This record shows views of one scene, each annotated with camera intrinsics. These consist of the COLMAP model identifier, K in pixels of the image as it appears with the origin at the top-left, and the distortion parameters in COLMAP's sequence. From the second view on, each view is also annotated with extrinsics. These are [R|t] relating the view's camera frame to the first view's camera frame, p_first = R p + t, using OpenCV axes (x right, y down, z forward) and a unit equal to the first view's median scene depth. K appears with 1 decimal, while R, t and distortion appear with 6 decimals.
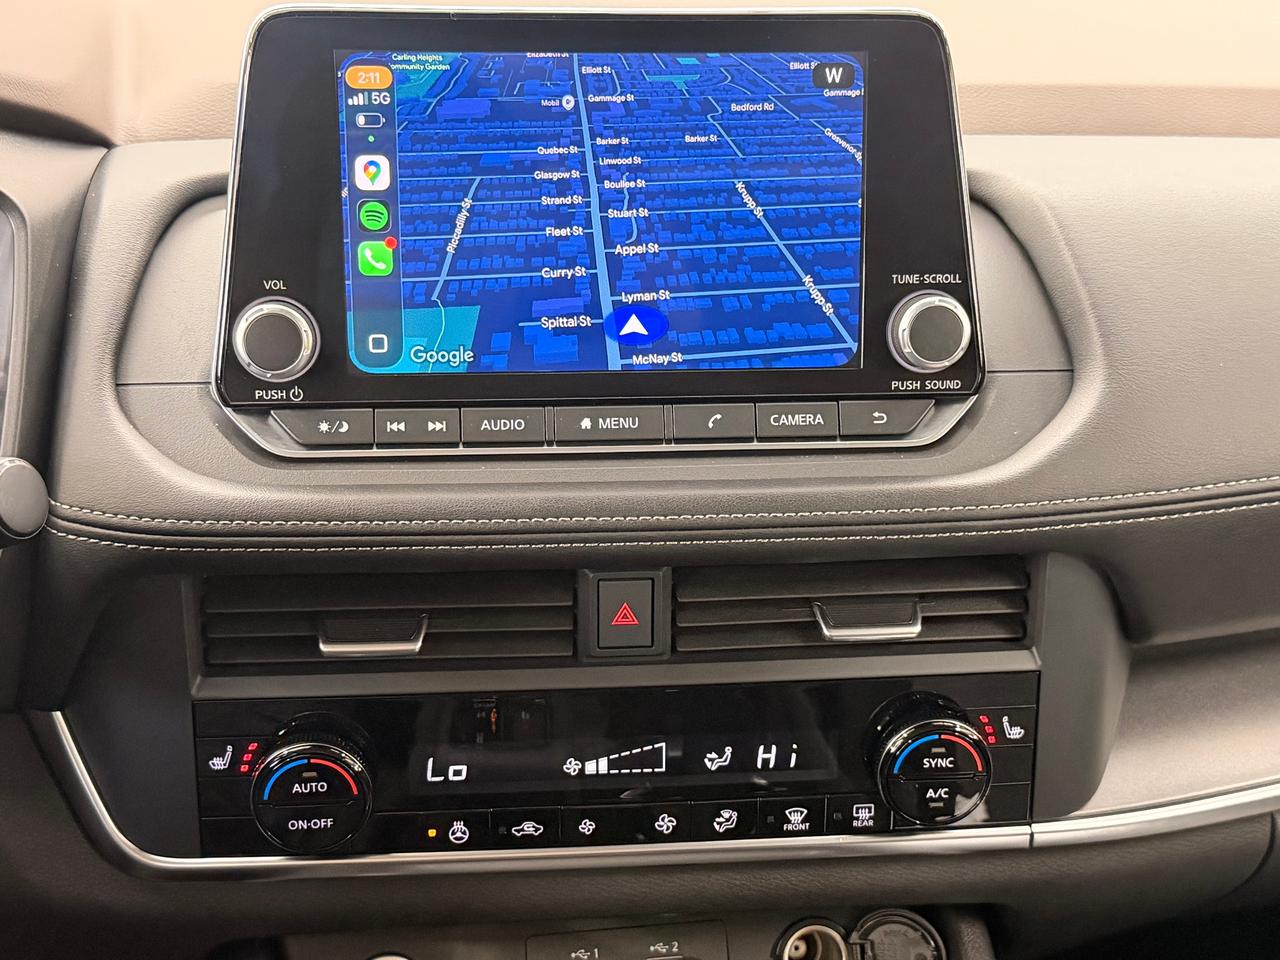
lens RADIAL K [[1850.9, 0, 636.4], [0, 1850.9, 481.3], [0, 0, 1]] dist [0.150573, 0.000000]
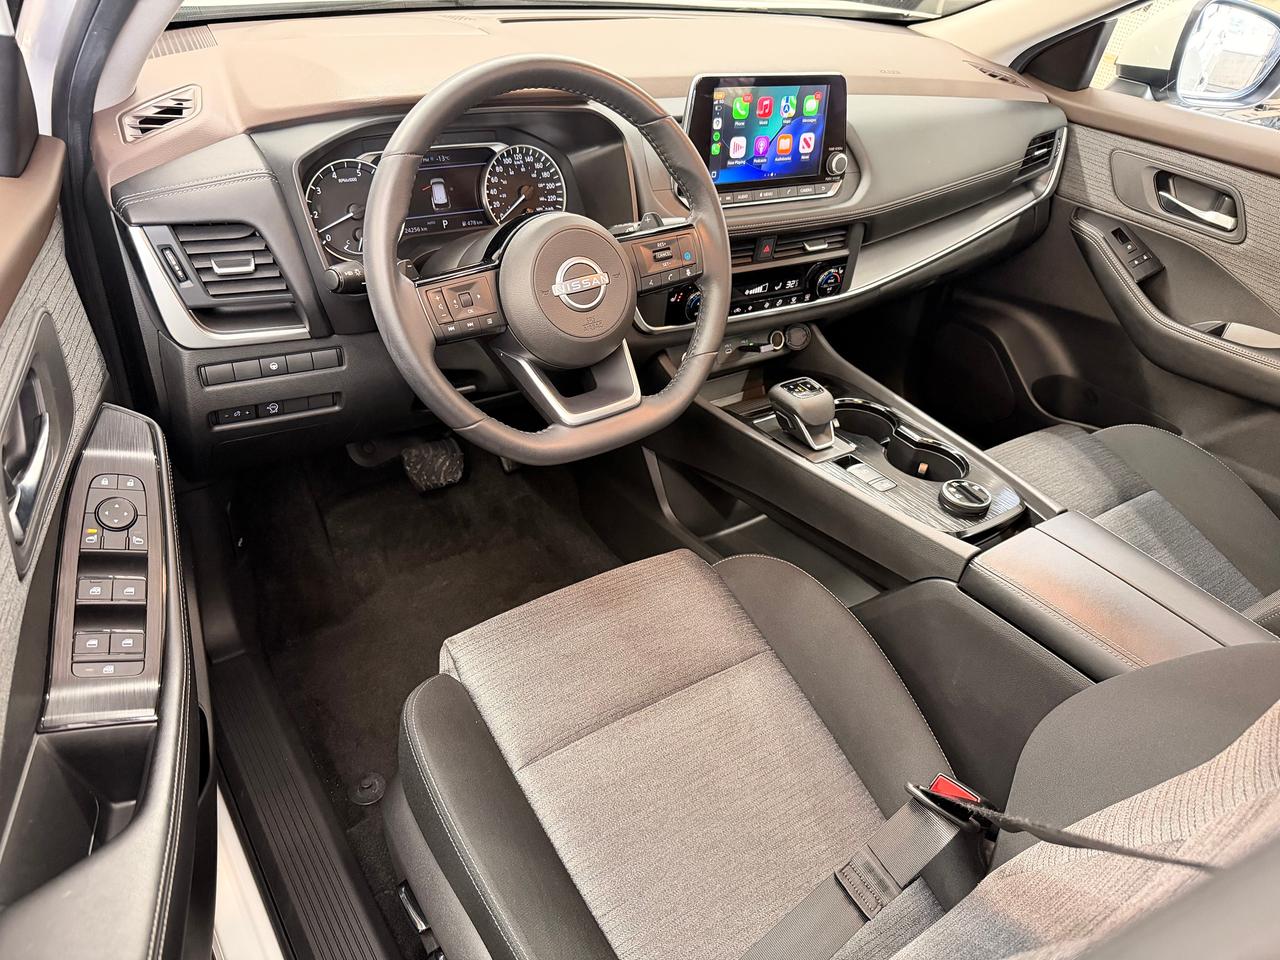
lens RADIAL K [[915.9, 0, 630.6], [0, 915.9, 472.9], [0, 0, 1]] dist [0.035867, -0.020592]
pose [[0.896770, -0.176178, 0.405913, -1.051575], [0.039114, 0.945293, 0.323870, -0.106412], [-0.440765, -0.274559, 0.854601, -0.556686]]
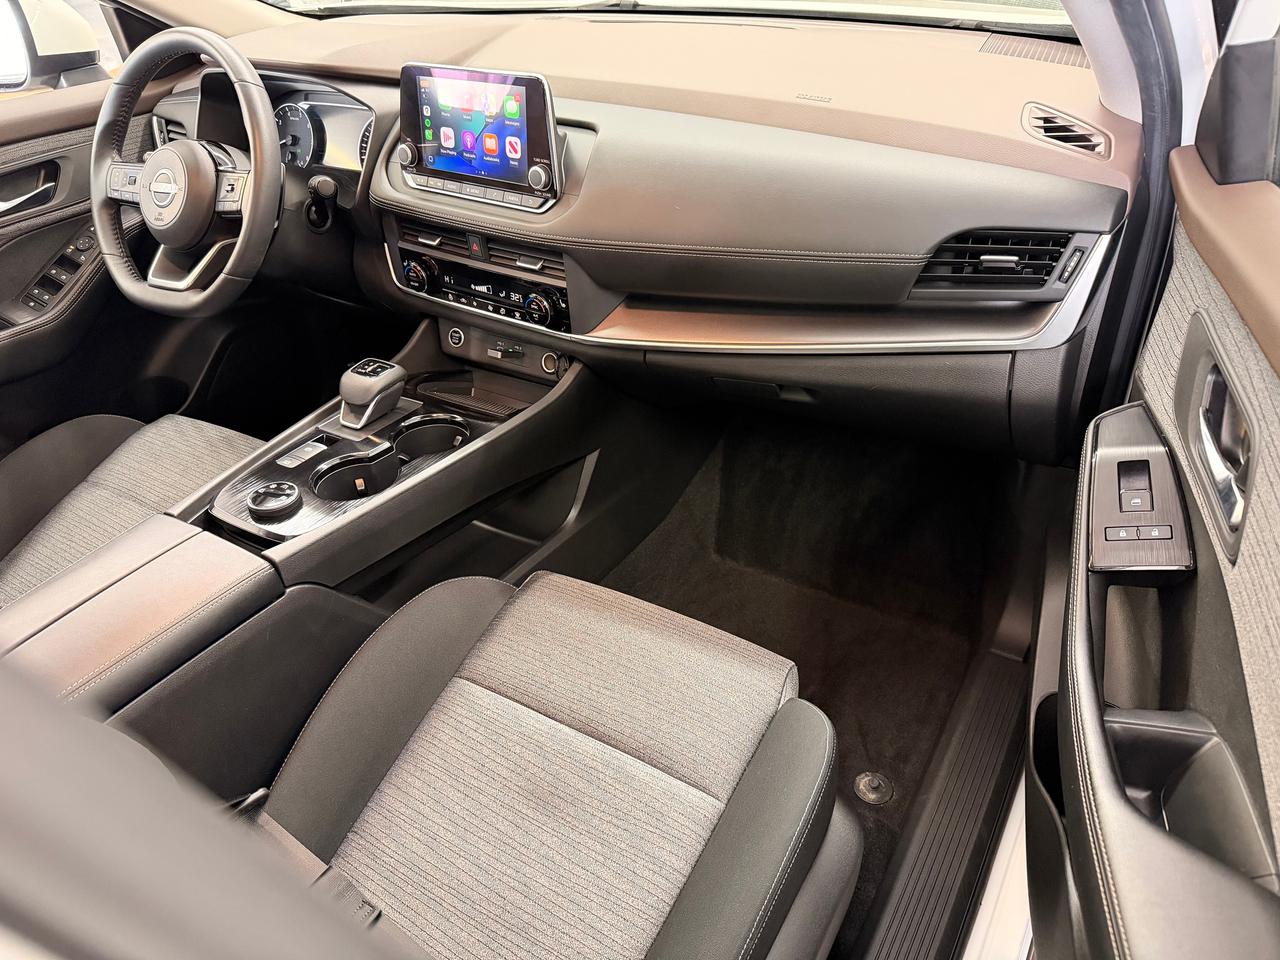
lens RADIAL K [[915.9, 0, 644.6], [0, 915.9, 472.1], [0, 0, 1]] dist [0.035867, -0.020592]
pose [[0.751000, 0.323967, -0.575364, 1.393231], [-0.135125, 0.928328, 0.346335, -0.182254], [0.646328, -0.182352, 0.740950, -0.194735]]
